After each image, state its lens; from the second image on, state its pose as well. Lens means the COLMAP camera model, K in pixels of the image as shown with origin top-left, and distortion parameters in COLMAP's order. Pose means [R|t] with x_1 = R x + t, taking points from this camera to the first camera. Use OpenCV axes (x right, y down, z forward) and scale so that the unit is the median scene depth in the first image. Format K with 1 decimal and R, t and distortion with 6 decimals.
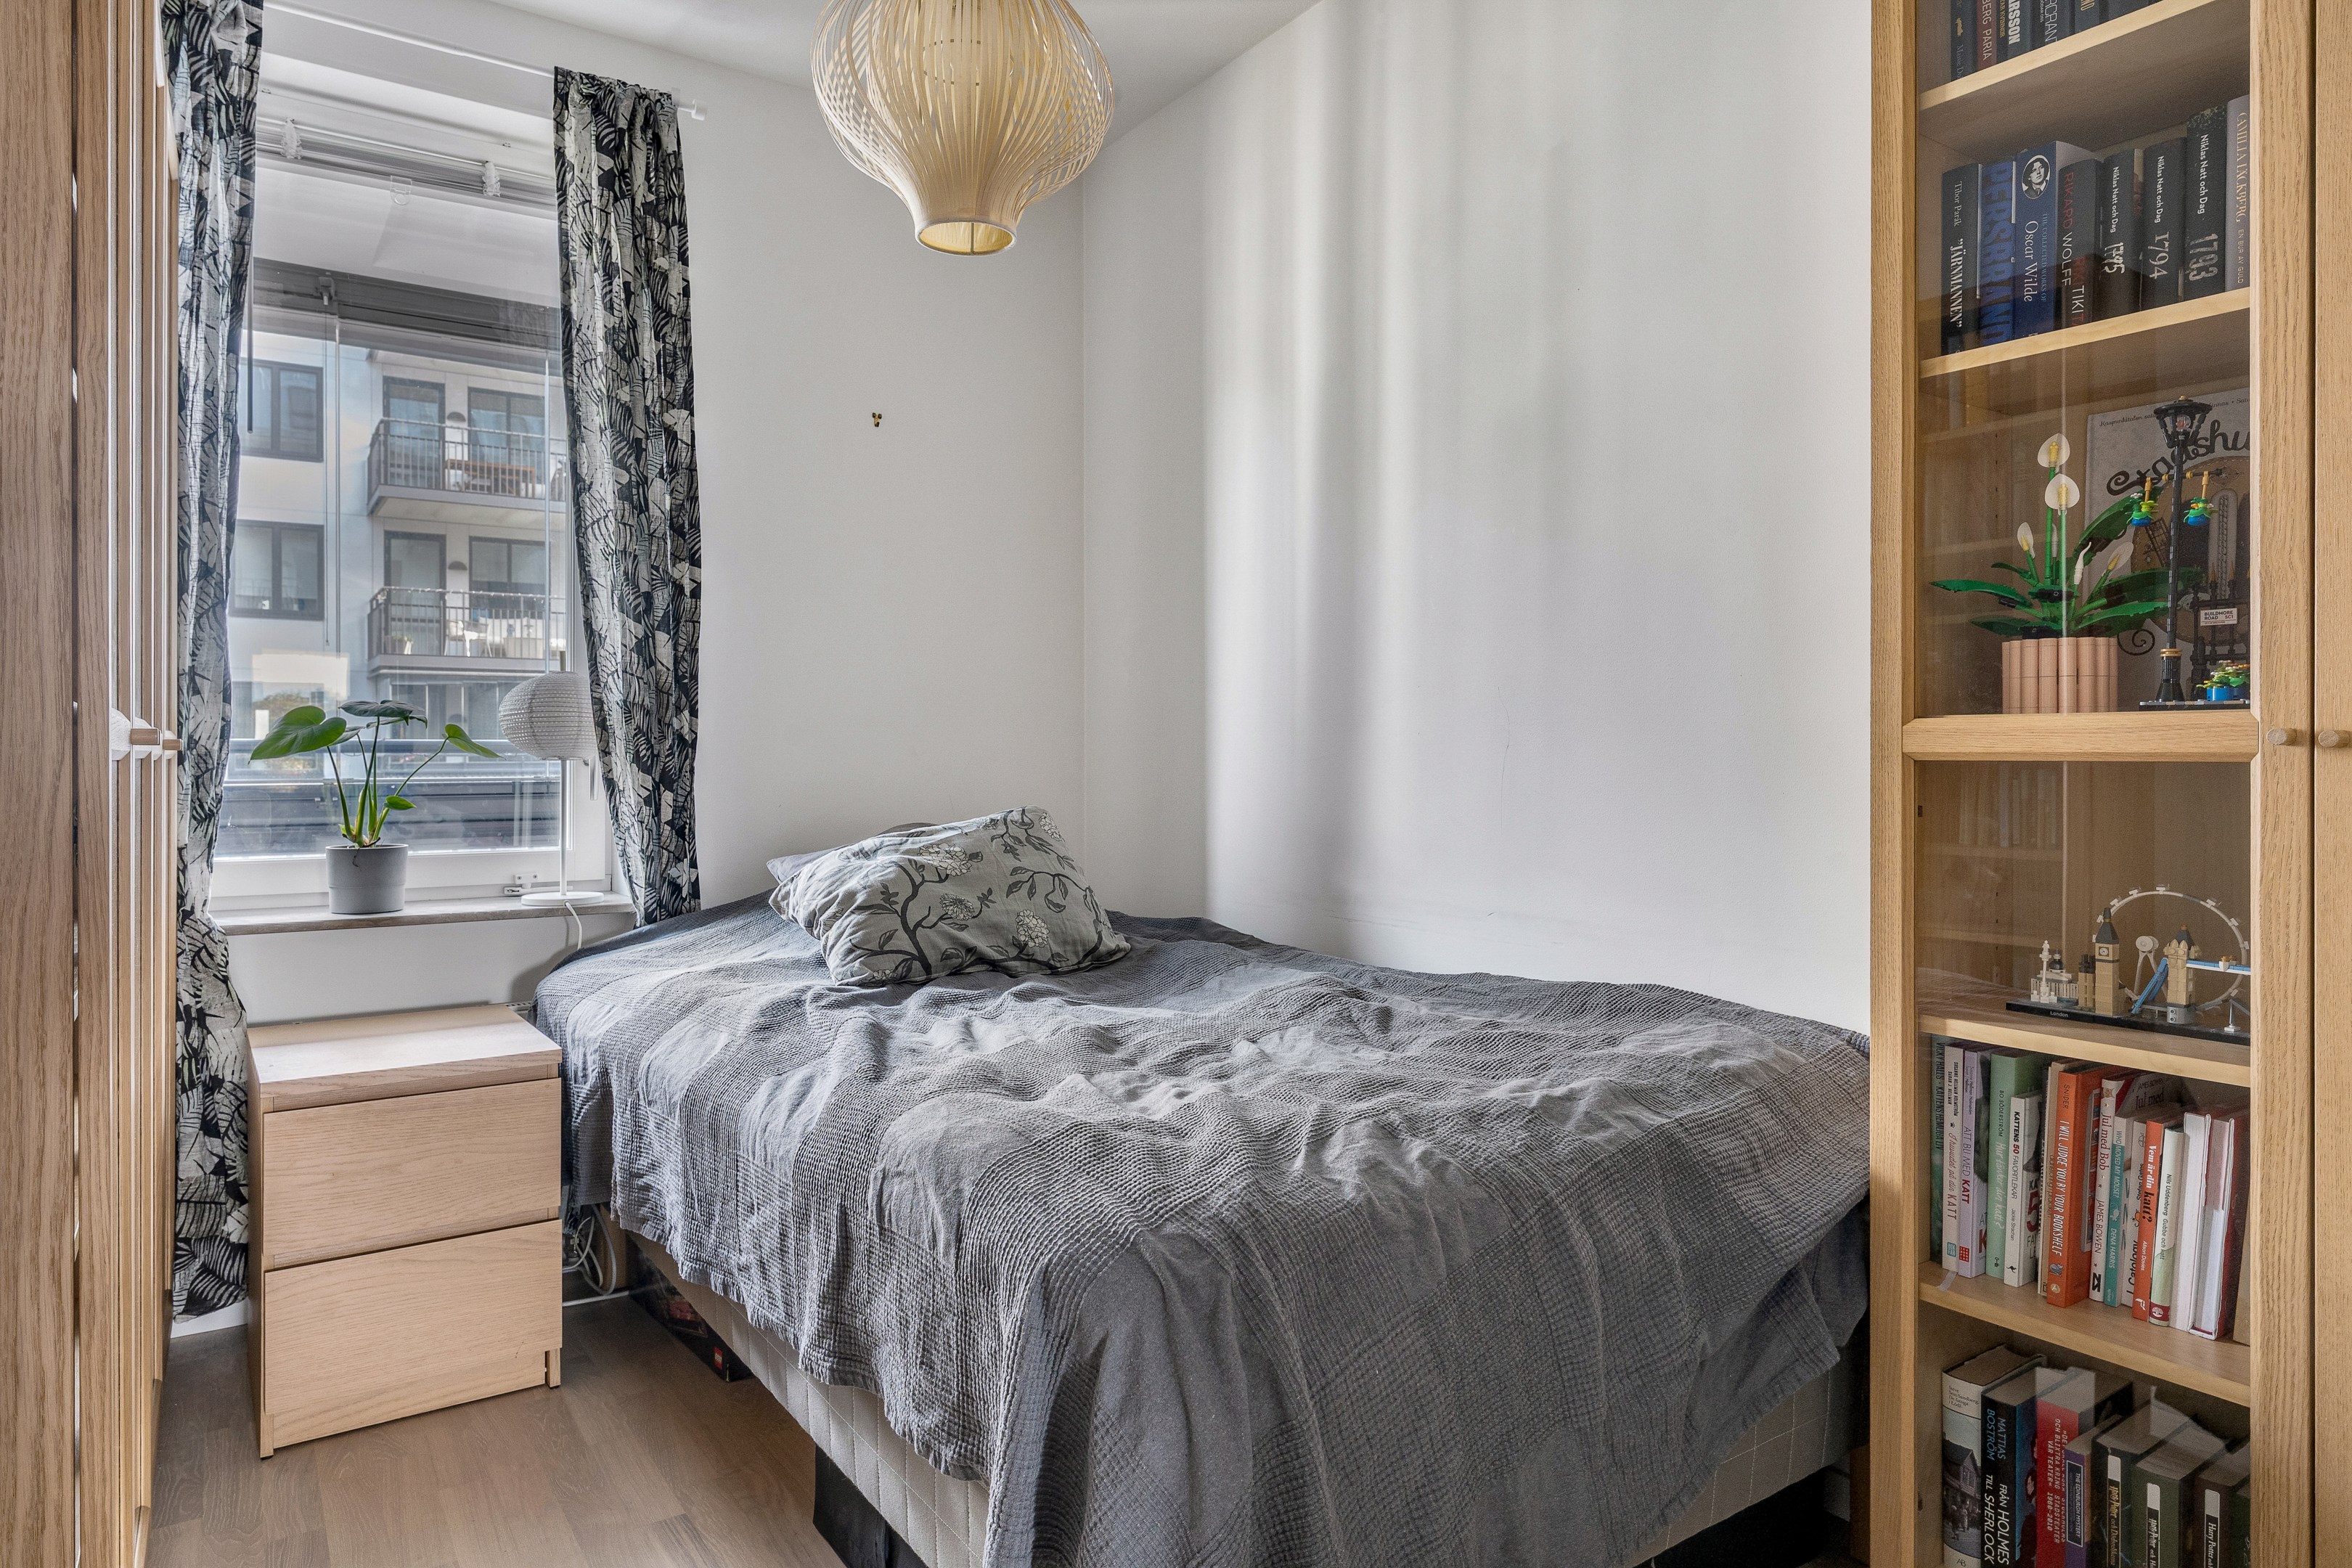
lens RADIAL K [[1476.7, 0, 1189.6], [0, 1476.7, 777.4], [0, 0, 1]] dist [-0.003478, 0.002702]
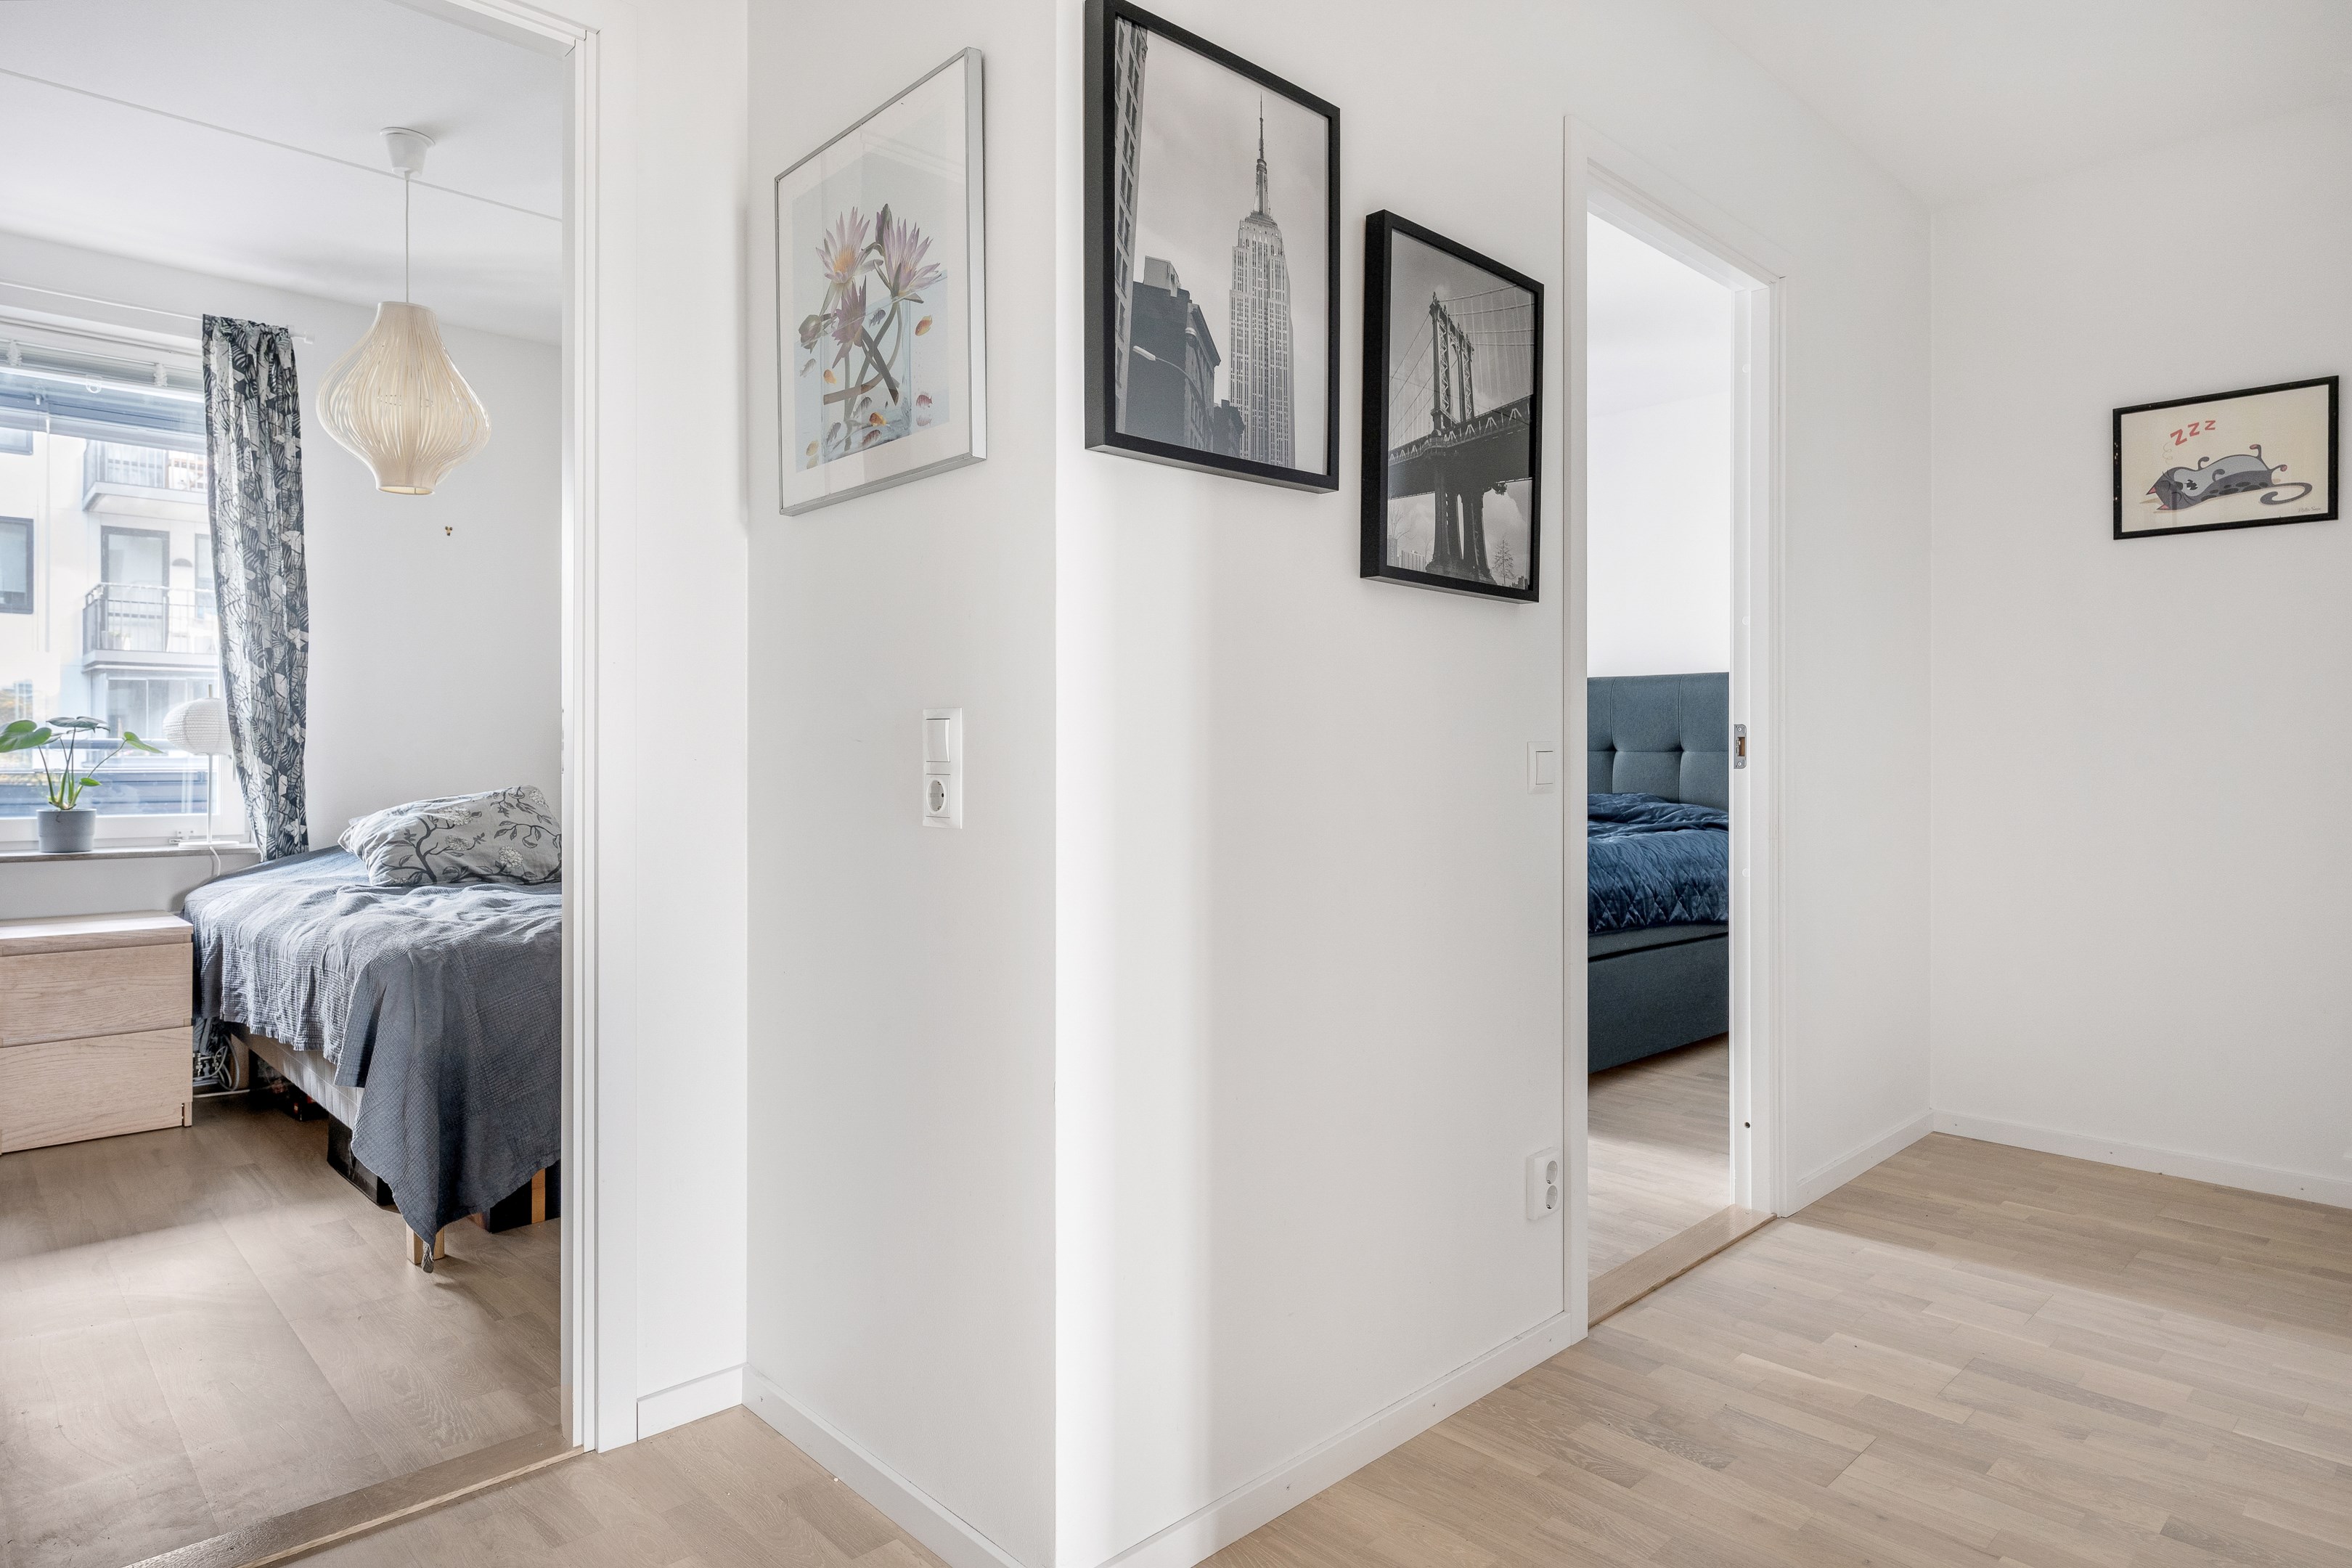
lens RADIAL K [[1337.6, 0, 1159.9], [0, 1337.6, 770.7], [0, 0, 1]] dist [-0.003753, 0.001996]
pose [[0.985495, 0.002458, 0.169684, 0.328689], [-0.002091, 0.999995, -0.002341, 0.005816], [-0.169689, 0.001952, 0.985496, -0.564529]]
